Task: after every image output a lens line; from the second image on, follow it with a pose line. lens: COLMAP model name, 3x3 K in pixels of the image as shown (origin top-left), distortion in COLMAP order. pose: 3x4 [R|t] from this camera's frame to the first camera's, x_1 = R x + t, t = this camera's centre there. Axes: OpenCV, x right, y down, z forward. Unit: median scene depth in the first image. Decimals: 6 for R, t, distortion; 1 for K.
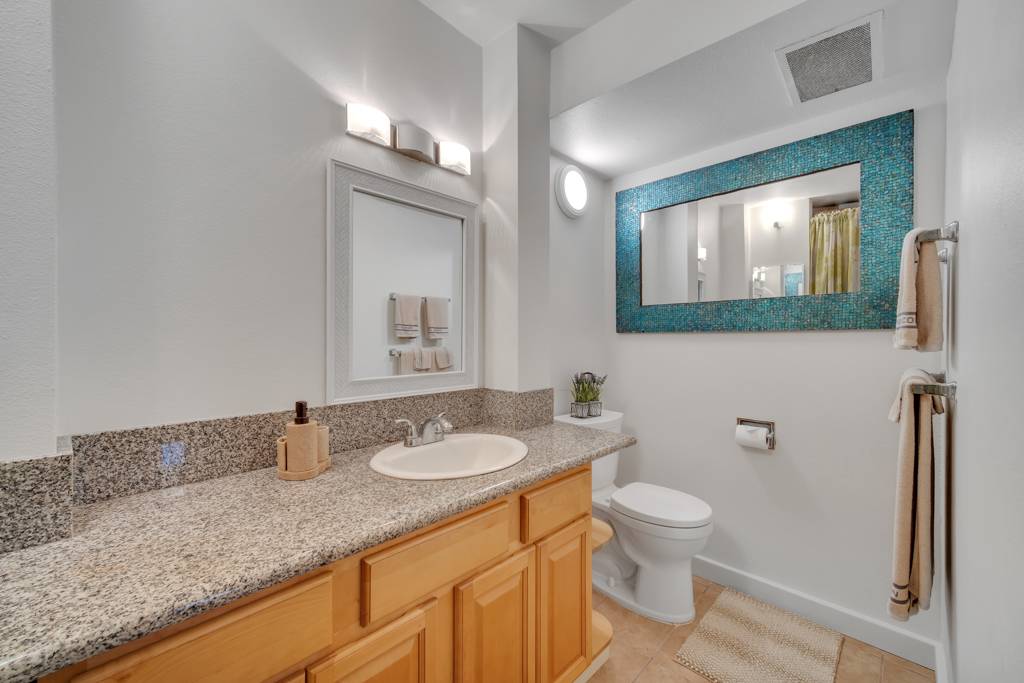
lens RADIAL K [[407.7, 0, 509.9], [0, 407.7, 339.9], [0, 0, 1]] dist [0.001561, -0.000263]
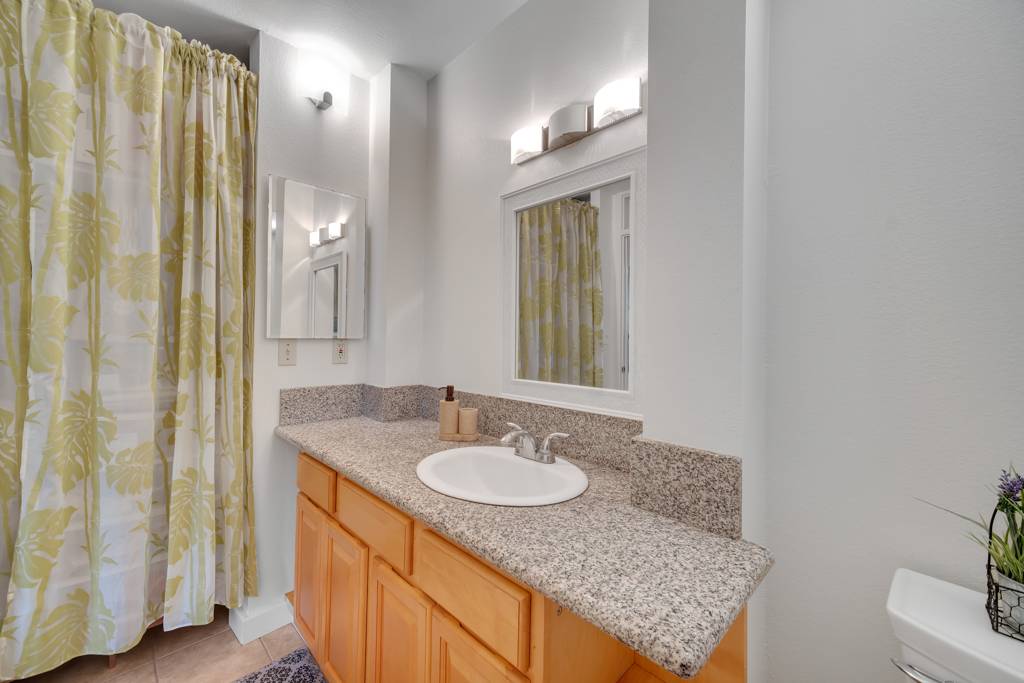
lens RADIAL K [[407.7, 0, 509.9], [0, 407.7, 339.9], [0, 0, 1]] dist [0.001561, -0.000263]
pose [[-0.025127, -0.001924, -0.999682, 0.739451], [-0.021468, 0.999769, -0.001385, -0.009986], [0.999454, 0.021427, -0.025162, 1.009355]]
